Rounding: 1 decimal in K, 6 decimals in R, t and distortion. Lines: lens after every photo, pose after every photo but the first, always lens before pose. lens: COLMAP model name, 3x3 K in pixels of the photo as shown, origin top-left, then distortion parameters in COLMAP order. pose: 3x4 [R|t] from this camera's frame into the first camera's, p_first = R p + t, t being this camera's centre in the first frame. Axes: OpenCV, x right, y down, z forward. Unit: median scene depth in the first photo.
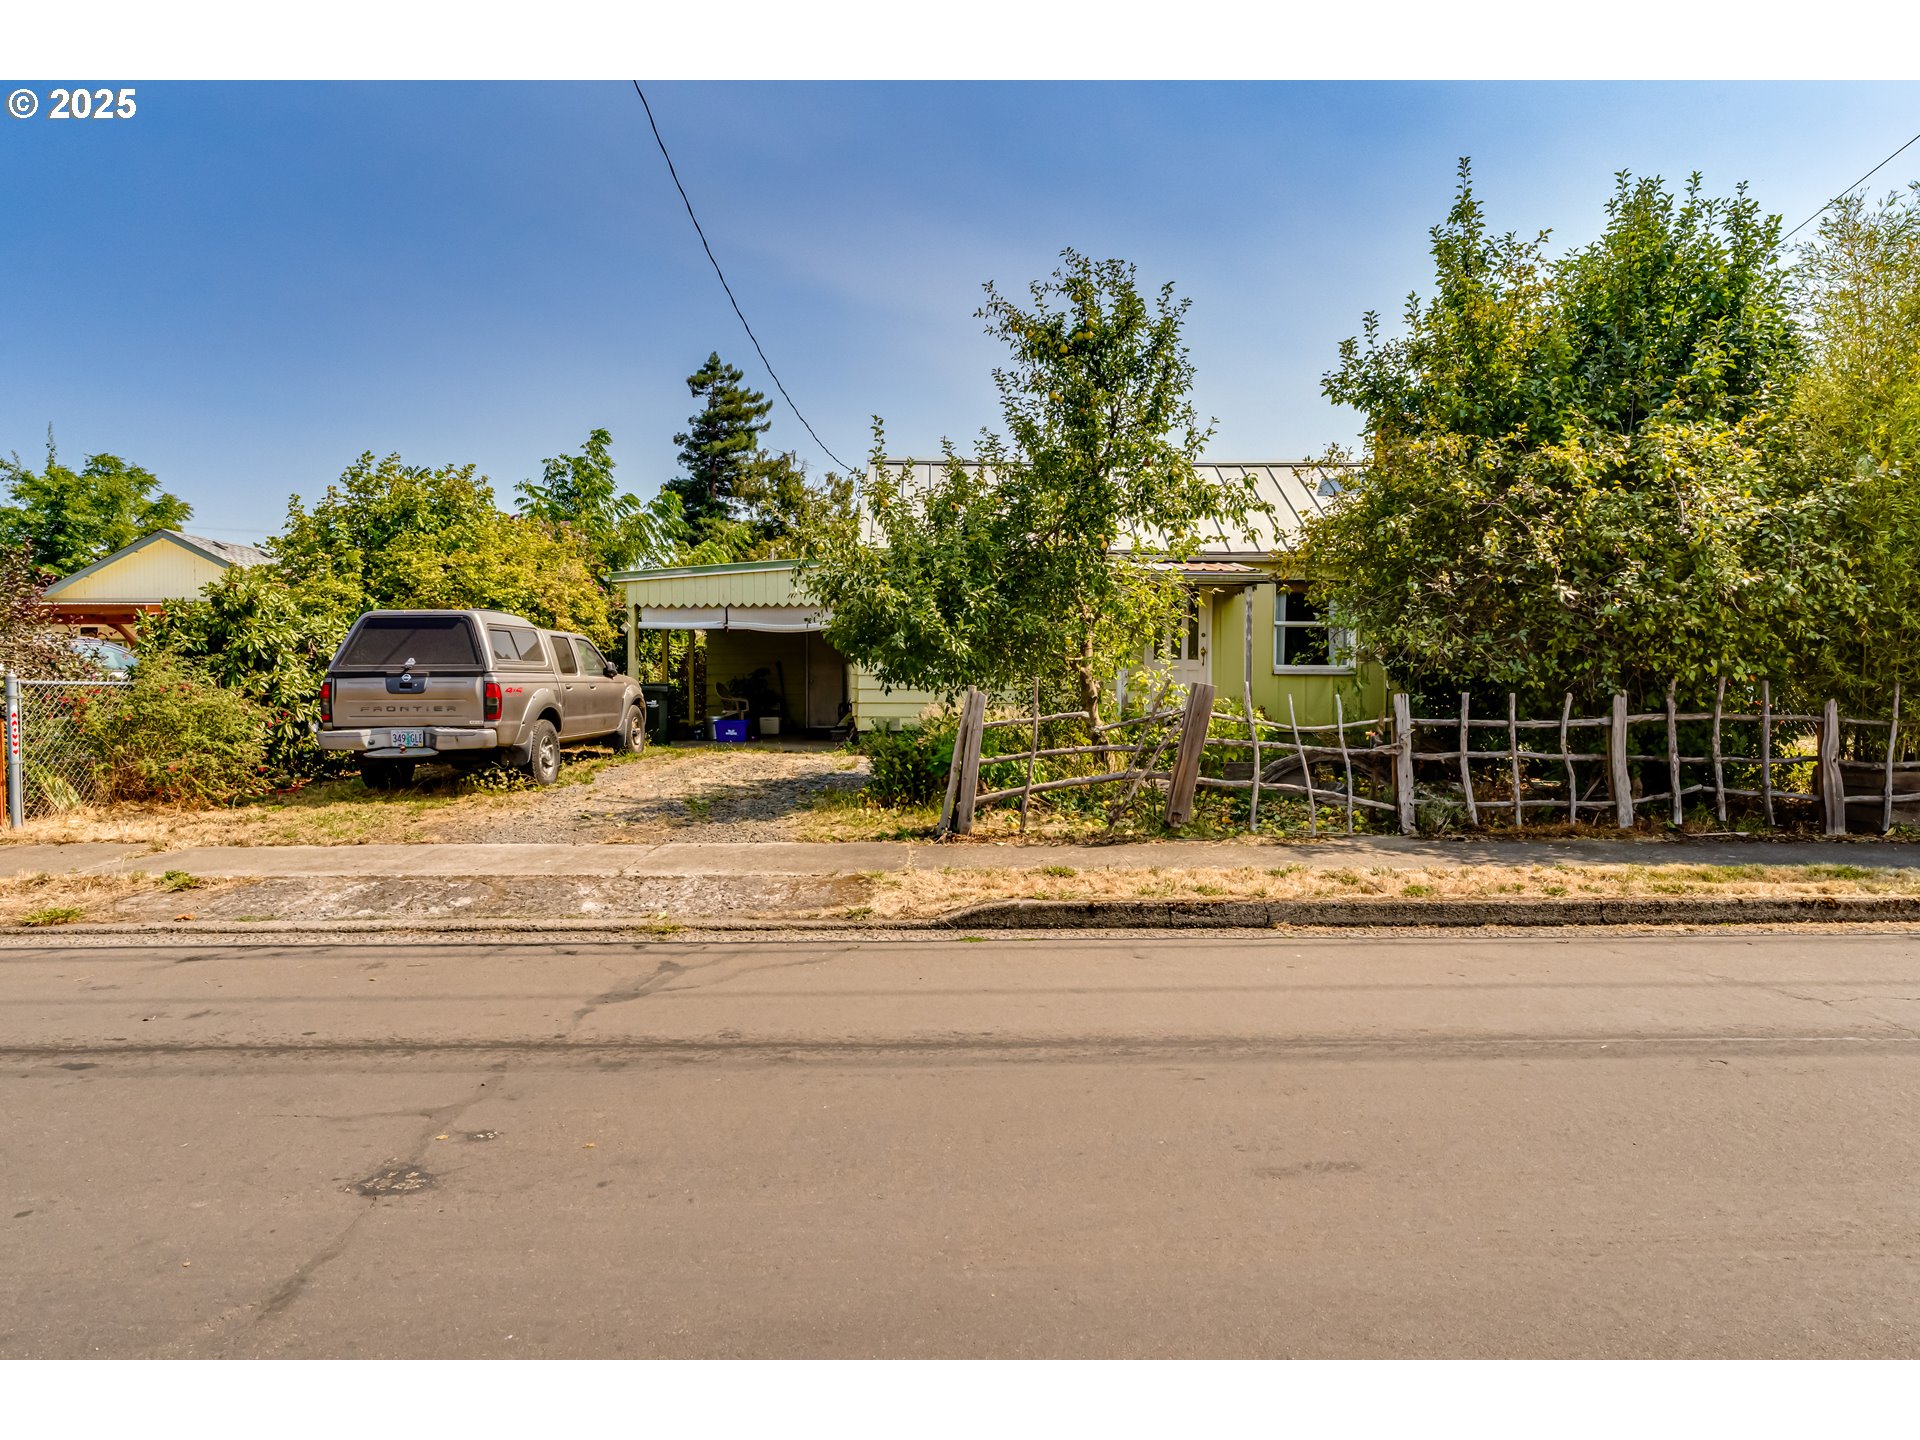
lens RADIAL K [[1142.5, 0, 960.0], [0, 1142.5, 720.0], [0, 0, 1]] dist [-0.002544, -0.000628]
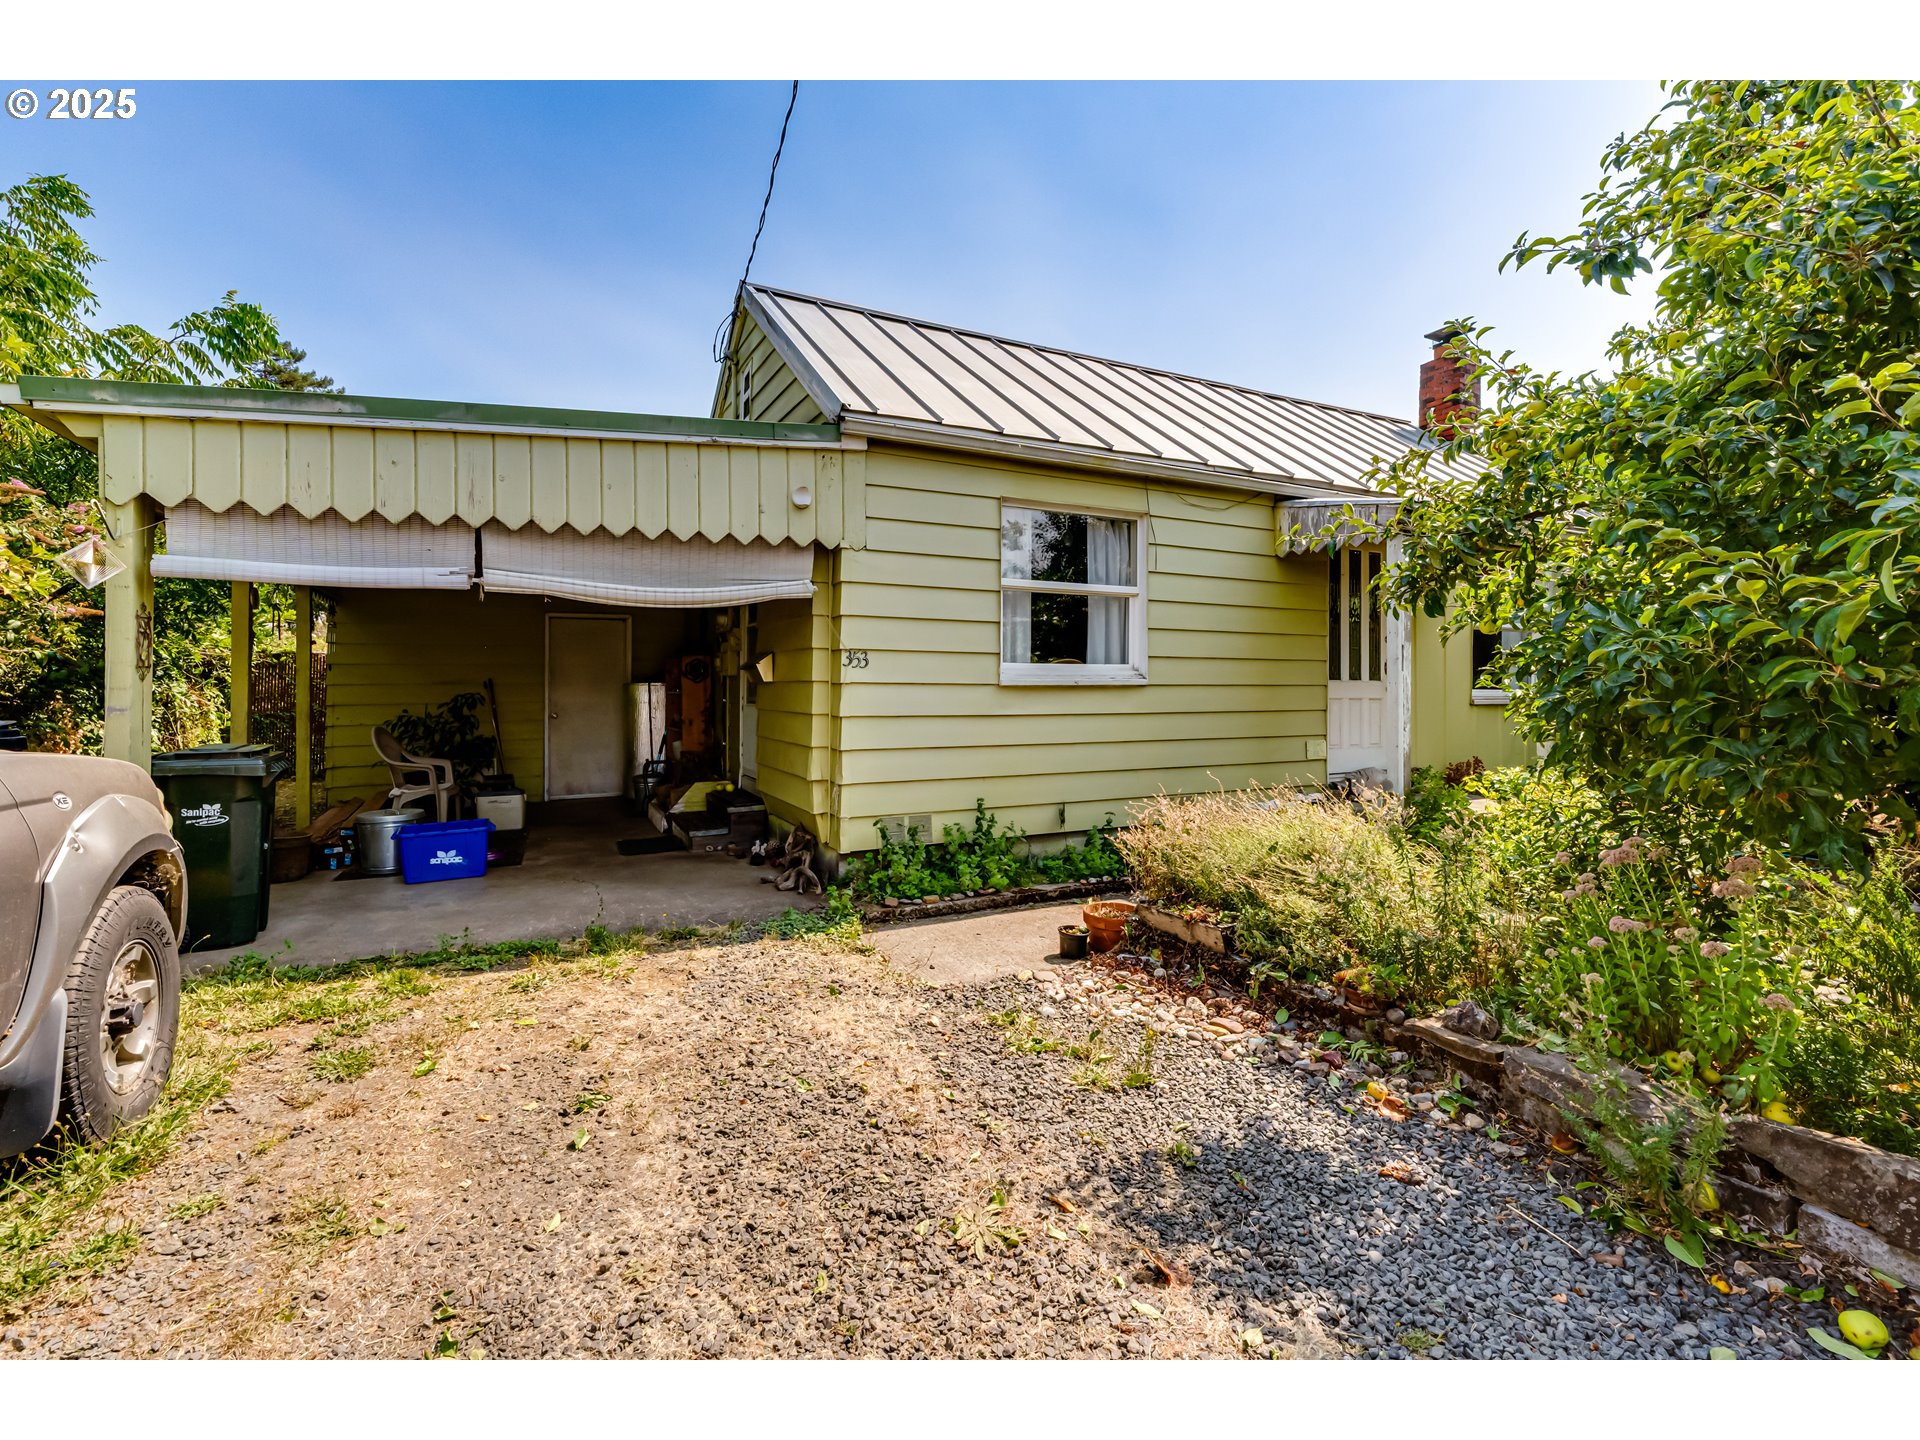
lens RADIAL K [[907.0, 0, 942.2], [0, 907.0, 675.9], [0, 0, 1]] dist [-0.001160, 0.000623]
pose [[0.903400, 0.001290, 0.428798, -0.179770], [0.019794, 0.998804, -0.044707, -0.036076], [-0.428343, 0.048876, 0.902294, 0.638813]]
